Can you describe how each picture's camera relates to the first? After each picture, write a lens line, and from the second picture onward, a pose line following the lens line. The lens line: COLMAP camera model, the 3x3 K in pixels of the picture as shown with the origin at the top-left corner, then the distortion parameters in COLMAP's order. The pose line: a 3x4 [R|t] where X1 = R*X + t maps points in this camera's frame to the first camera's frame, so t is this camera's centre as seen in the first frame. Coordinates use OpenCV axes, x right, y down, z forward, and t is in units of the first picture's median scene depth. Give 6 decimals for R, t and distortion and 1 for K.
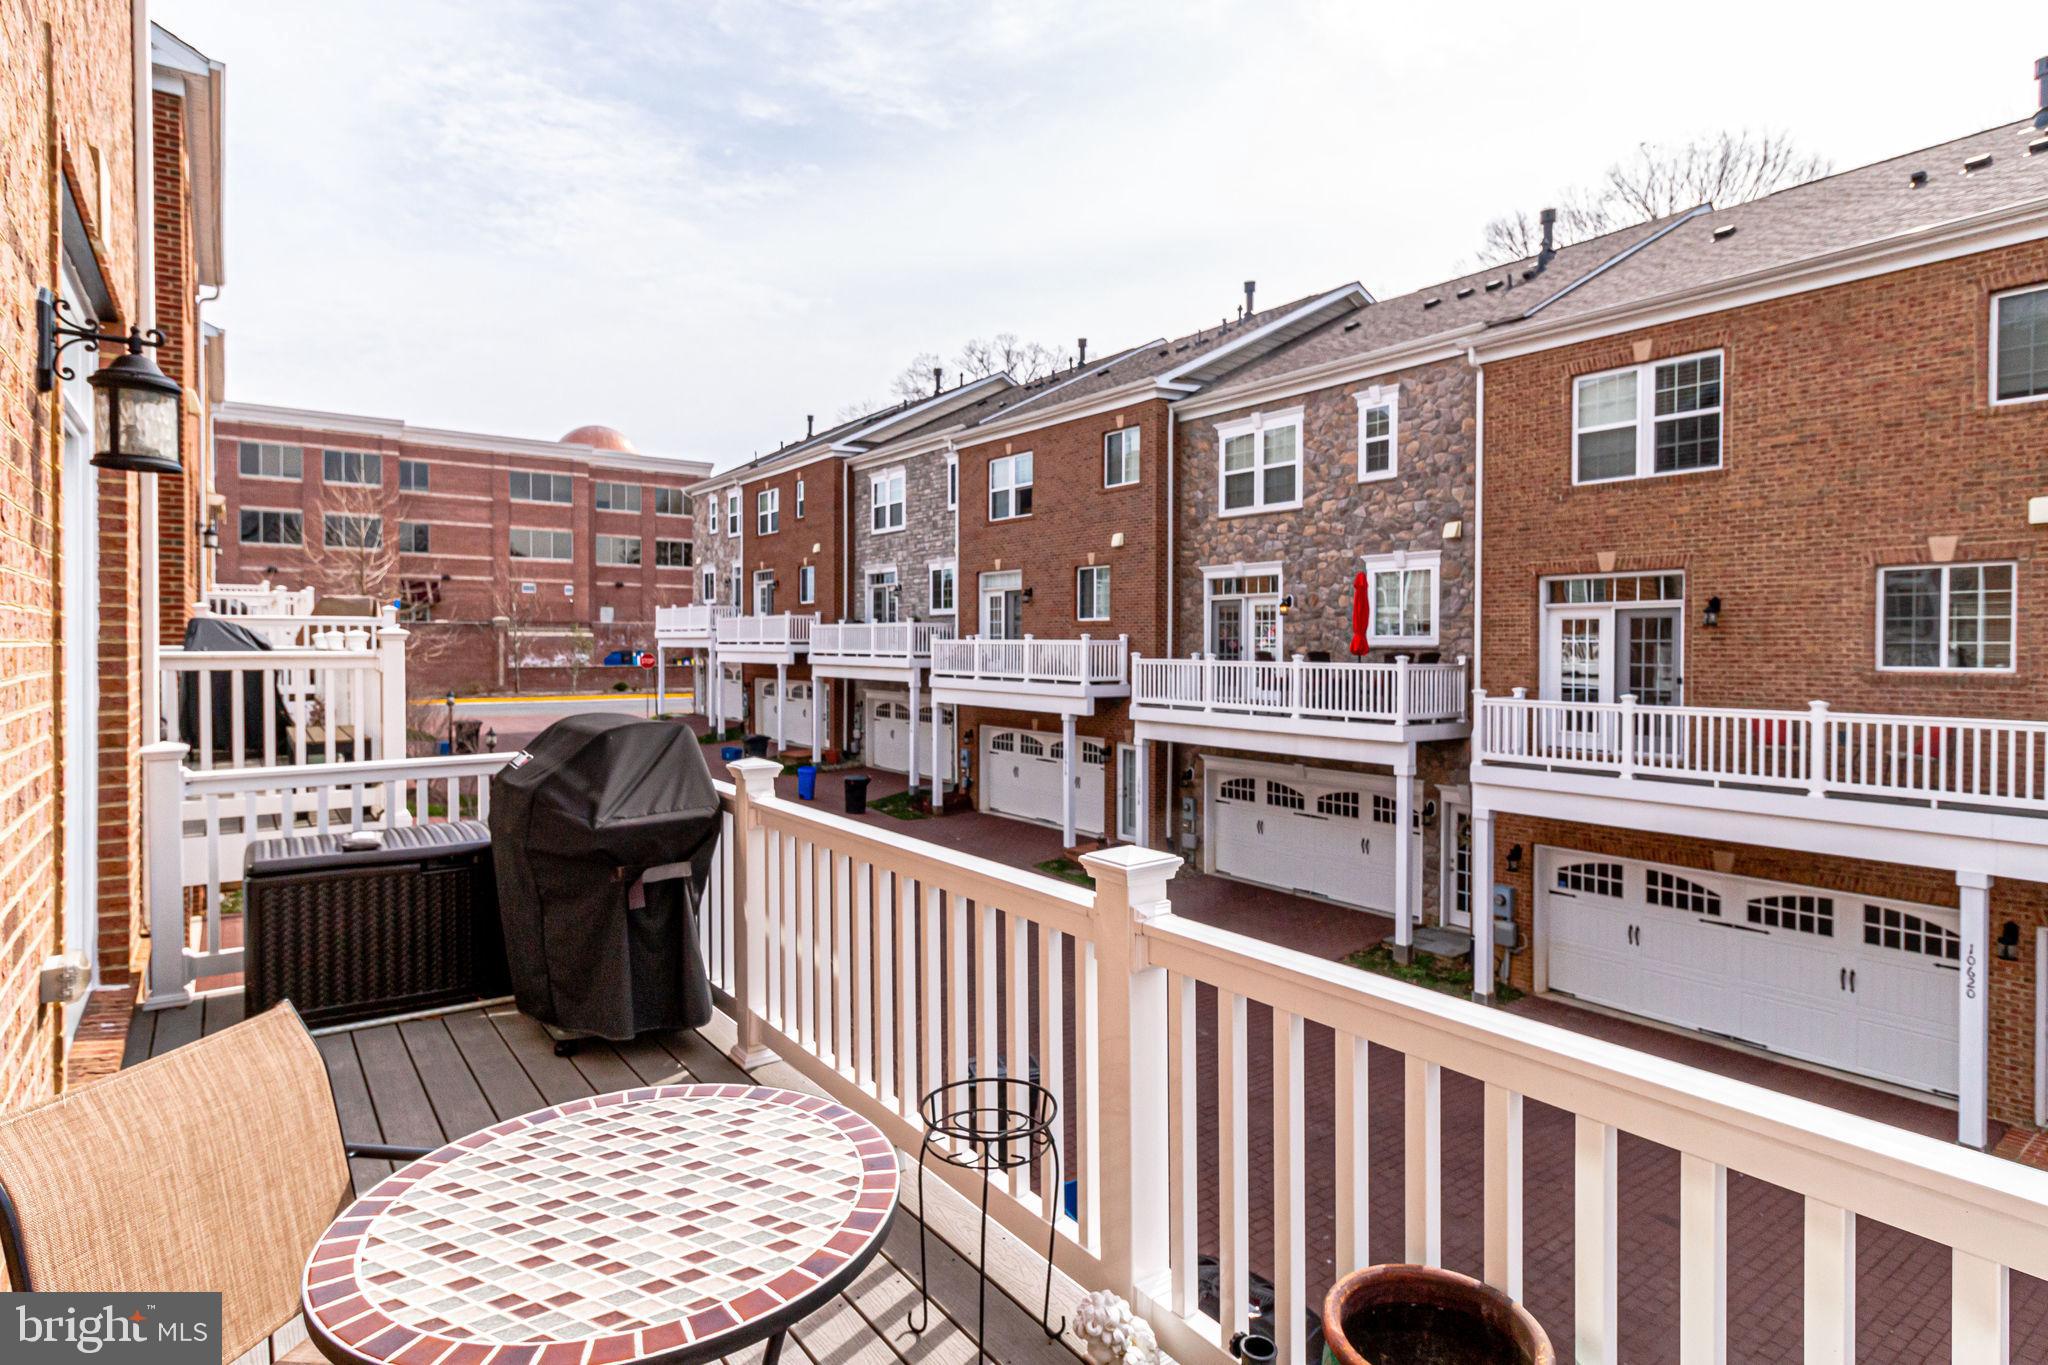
lens RADIAL K [[1109.0, 0, 1022.6], [0, 1109.0, 650.5], [0, 0, 1]] dist [0.050320, 0.004487]
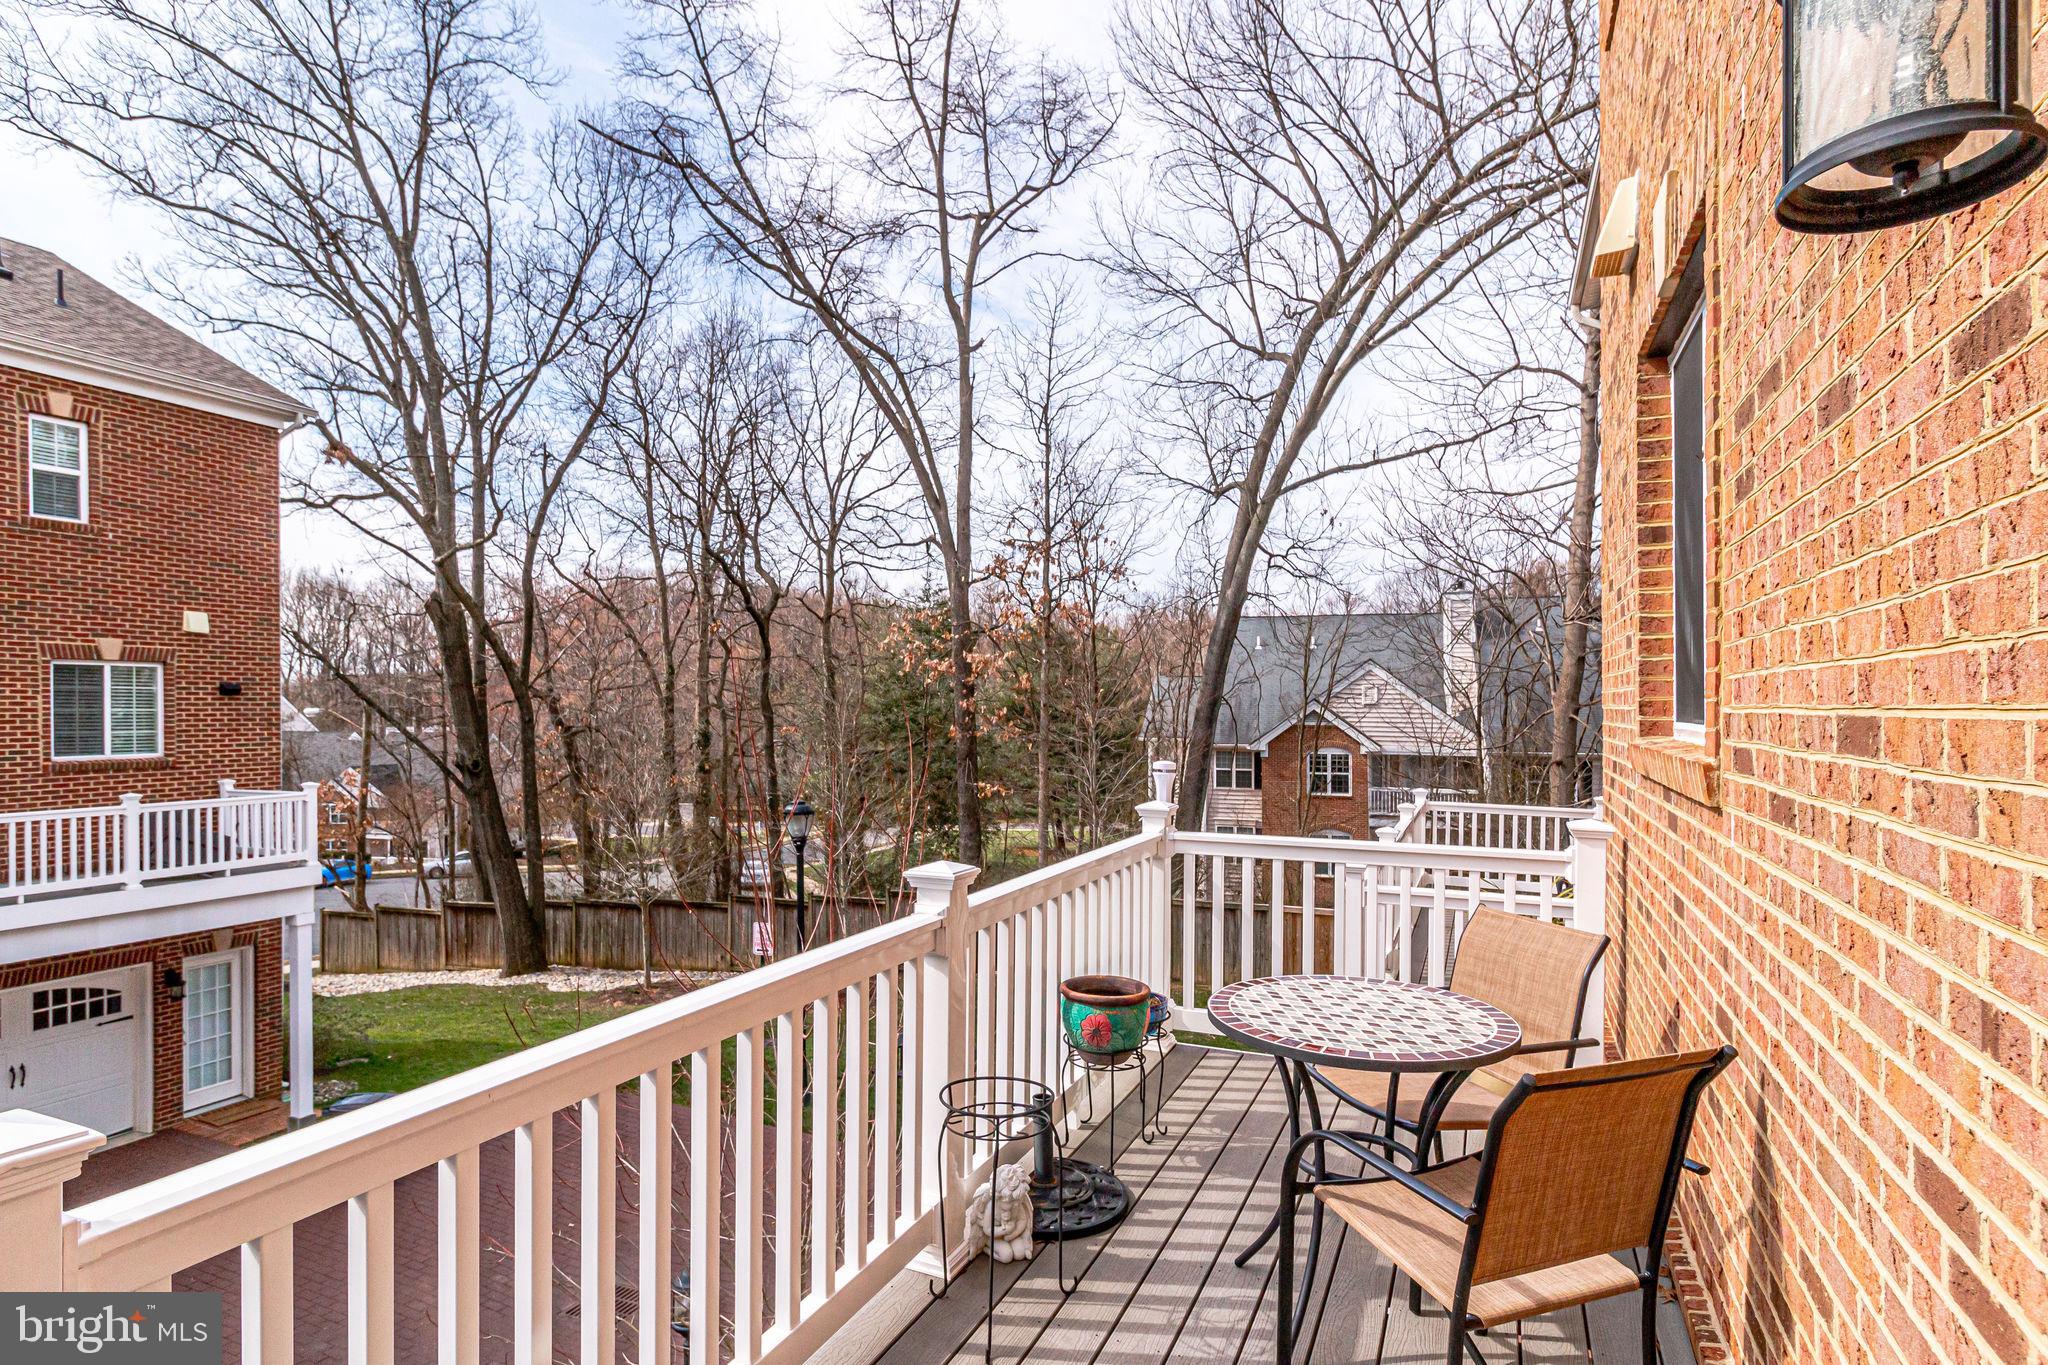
lens RADIAL K [[1109.0, 0, 1023.4], [0, 1109.0, 681.1], [0, 0, 1]] dist [0.050320, 0.004487]
pose [[-0.526385, 0.036918, 0.849445, -1.516110], [0.027981, 0.999268, -0.026090, -0.014306], [-0.849786, 0.010035, -0.527032, 2.259905]]
